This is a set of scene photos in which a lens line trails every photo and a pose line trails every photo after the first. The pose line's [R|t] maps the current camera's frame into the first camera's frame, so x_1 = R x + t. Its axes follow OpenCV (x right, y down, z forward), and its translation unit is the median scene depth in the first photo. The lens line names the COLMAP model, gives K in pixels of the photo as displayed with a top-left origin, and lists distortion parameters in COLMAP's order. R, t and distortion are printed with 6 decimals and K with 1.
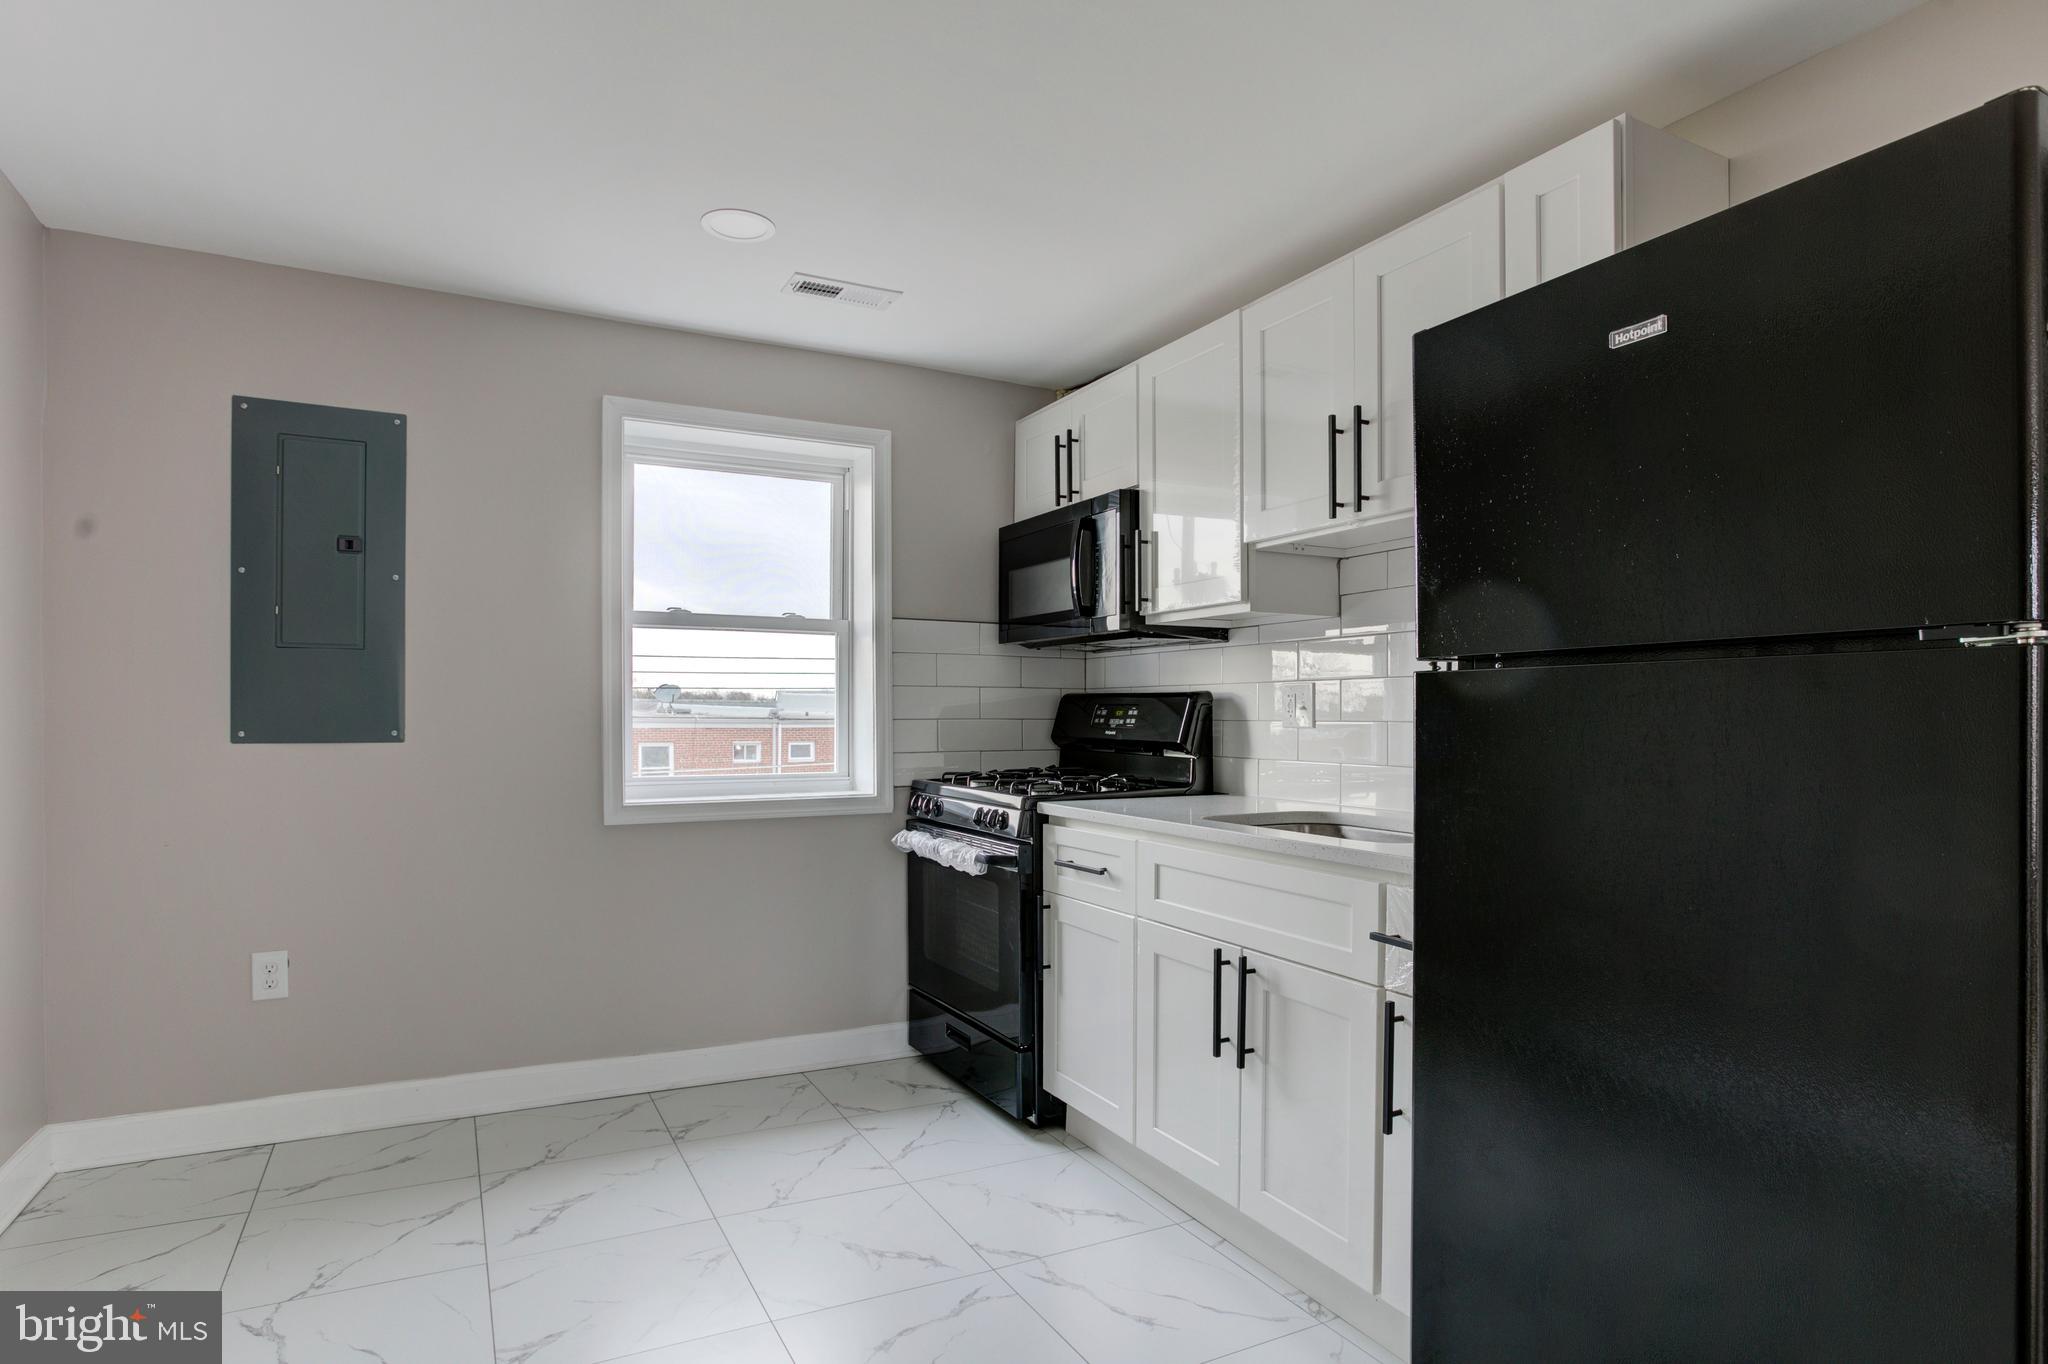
lens RADIAL K [[1106.5, 0, 972.5], [0, 1106.5, 724.8], [0, 0, 1]] dist [-0.025082, 0.000357]
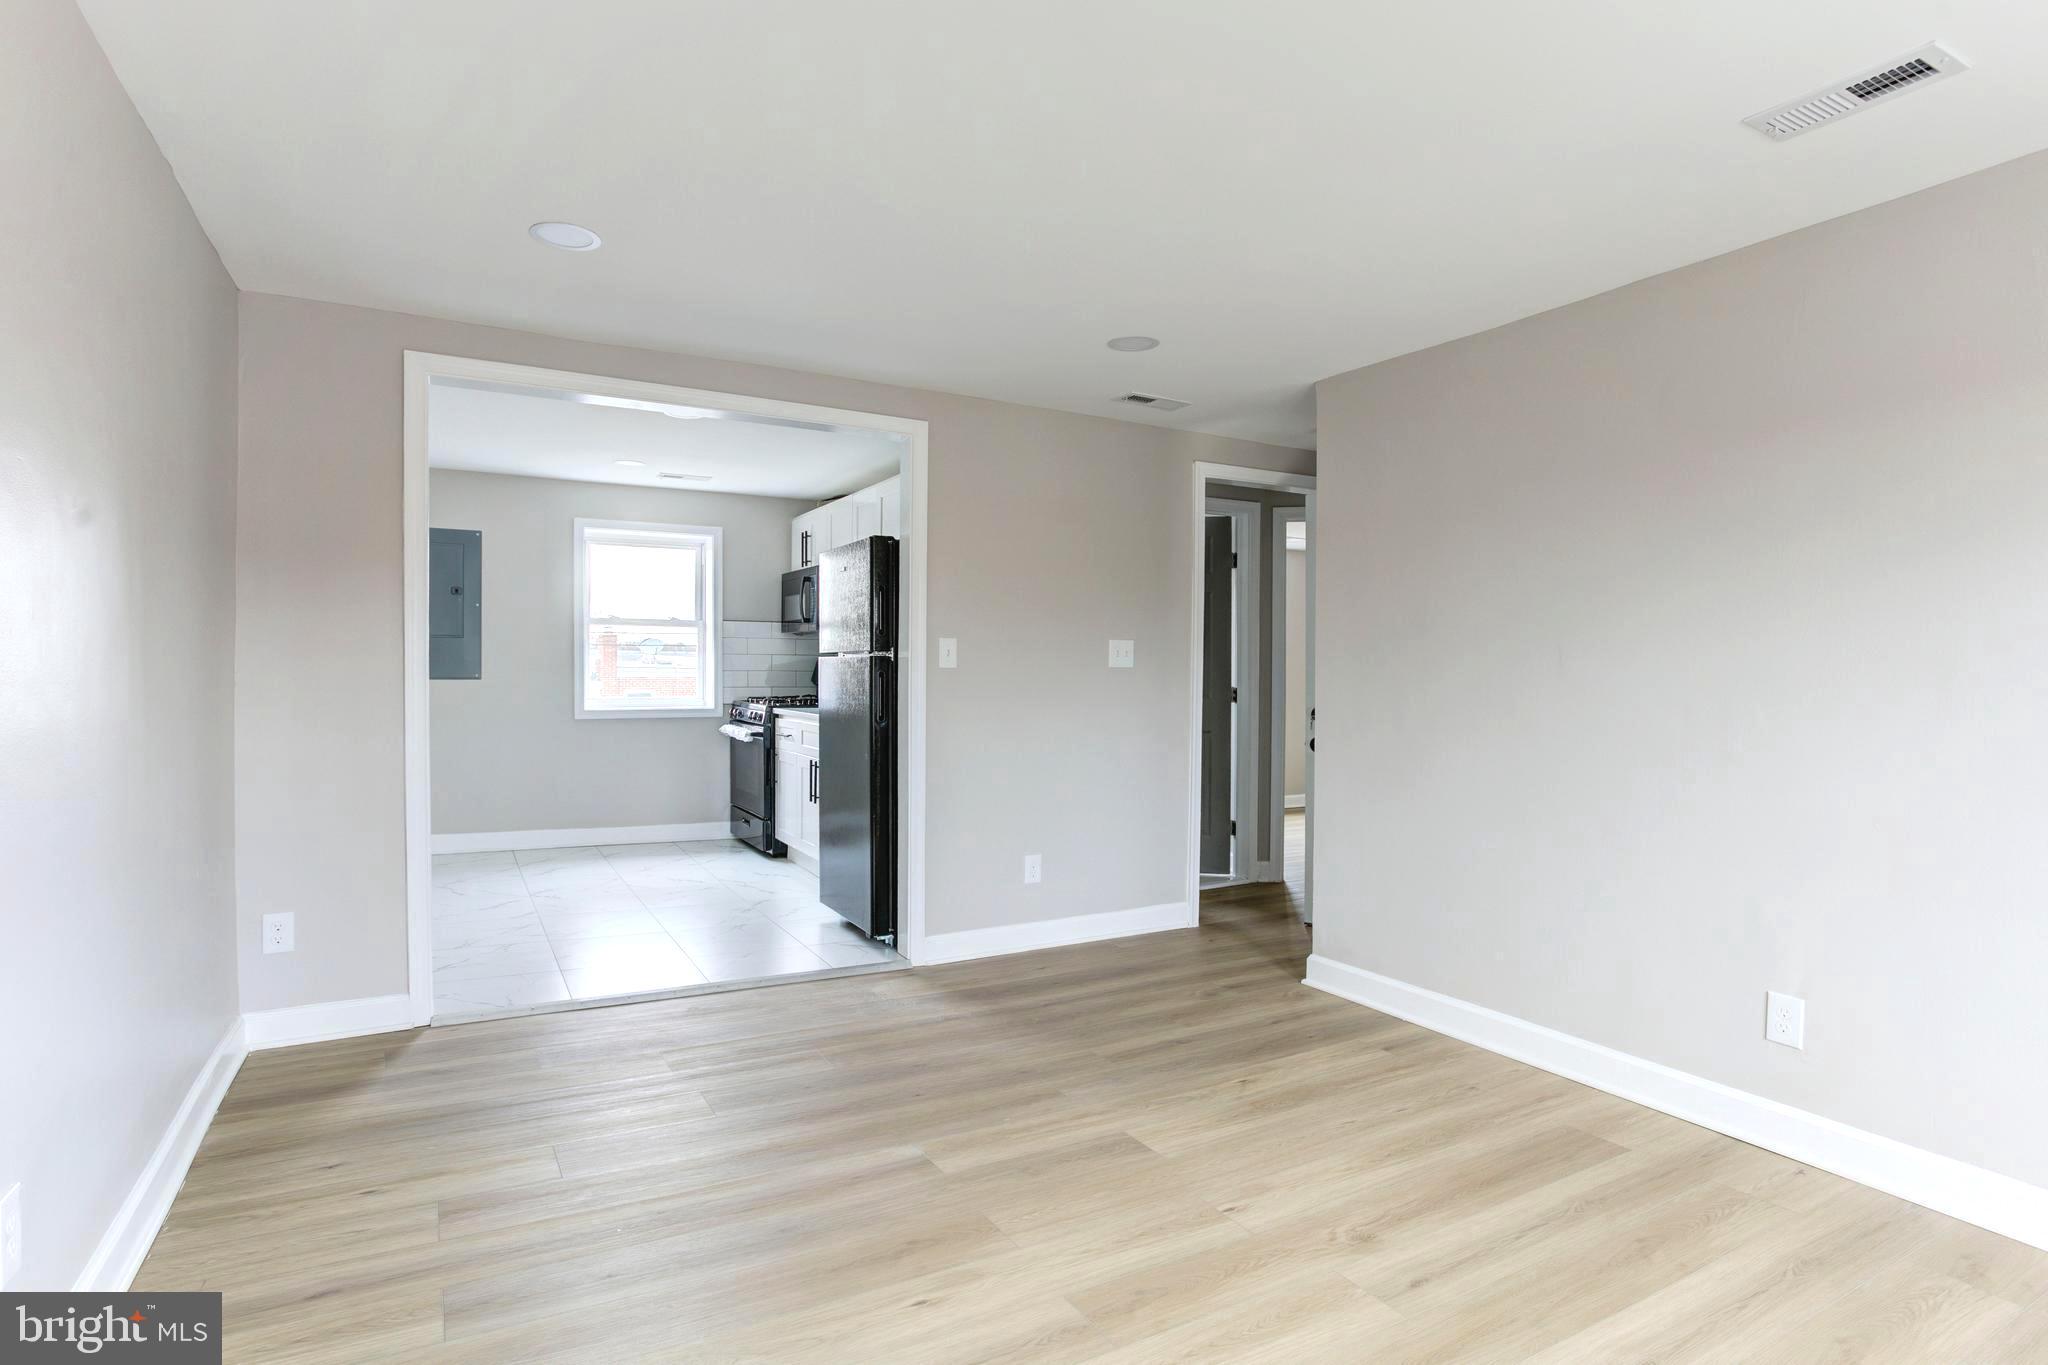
lens RADIAL K [[1068.8, 0, 1024.0], [0, 1068.8, 682.5], [0, 0, 1]] dist [-0.030581, 0.043545]
pose [[0.998974, 0.003454, 0.045164, 0.450901], [-0.003493, 0.999994, 0.000789, 0.015303], [-0.045161, -0.000945, 0.998979, -1.119394]]
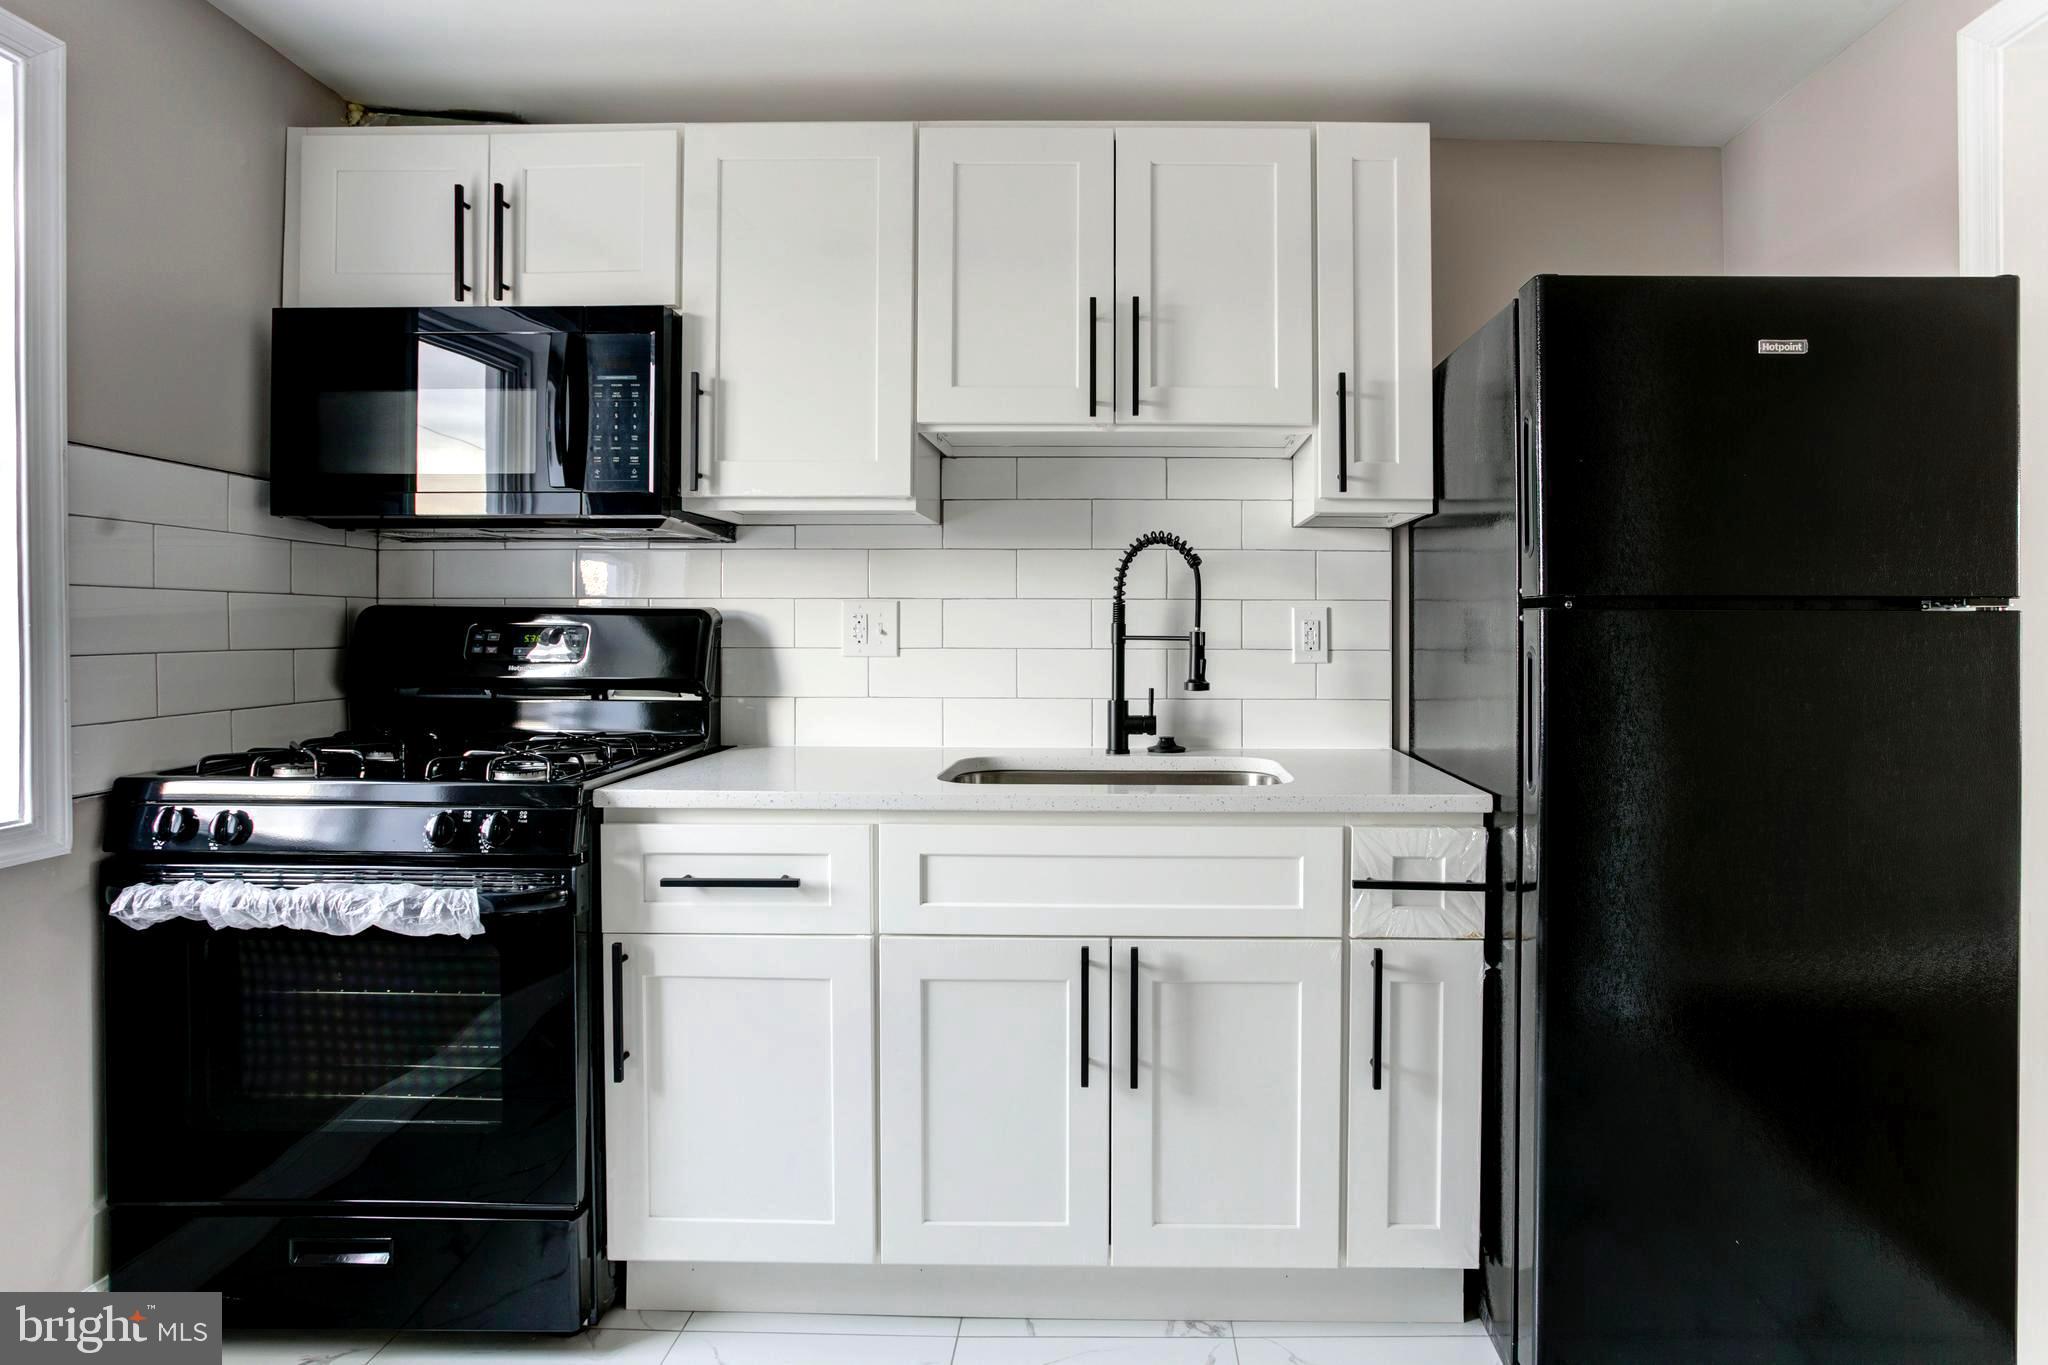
lens RADIAL K [[1127.1, 0, 1025.9], [0, 1127.1, 619.9], [0, 0, 1]] dist [-0.017748, 0.001104]
pose [[0.444172, 0.001933, 0.895939, -0.365874], [0.004567, 0.999980, -0.004421, -0.018622], [-0.895930, 0.006056, 0.444155, 0.486470]]
